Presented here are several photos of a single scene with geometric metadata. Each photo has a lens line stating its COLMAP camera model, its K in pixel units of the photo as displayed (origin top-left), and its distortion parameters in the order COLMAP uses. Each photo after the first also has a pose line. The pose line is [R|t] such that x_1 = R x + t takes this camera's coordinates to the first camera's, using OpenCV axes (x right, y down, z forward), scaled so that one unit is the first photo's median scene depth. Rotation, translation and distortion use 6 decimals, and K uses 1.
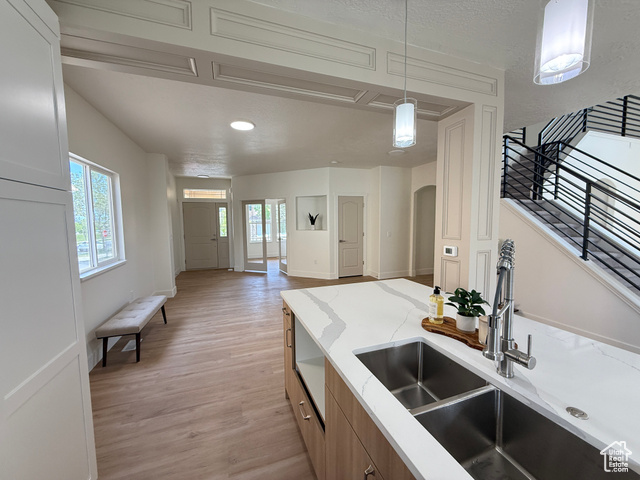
lens RADIAL K [[254.9, 0, 316.0], [0, 254.9, 239.5], [0, 0, 1]] dist [0.002544, -0.001578]
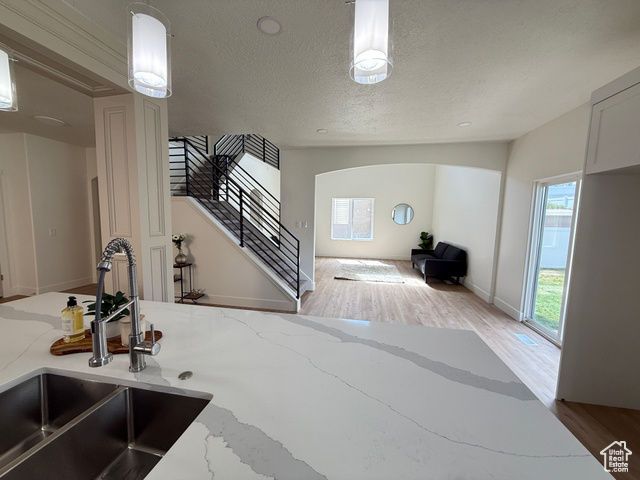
lens RADIAL K [[254.9, 0, 317.4], [0, 254.9, 241.5], [0, 0, 1]] dist [0.002544, -0.001578]
pose [[0.505516, -0.064399, 0.860410, 0.101900], [0.040424, 0.997883, 0.050937, -0.002892], [-0.861869, 0.009032, 0.507050, -0.060703]]
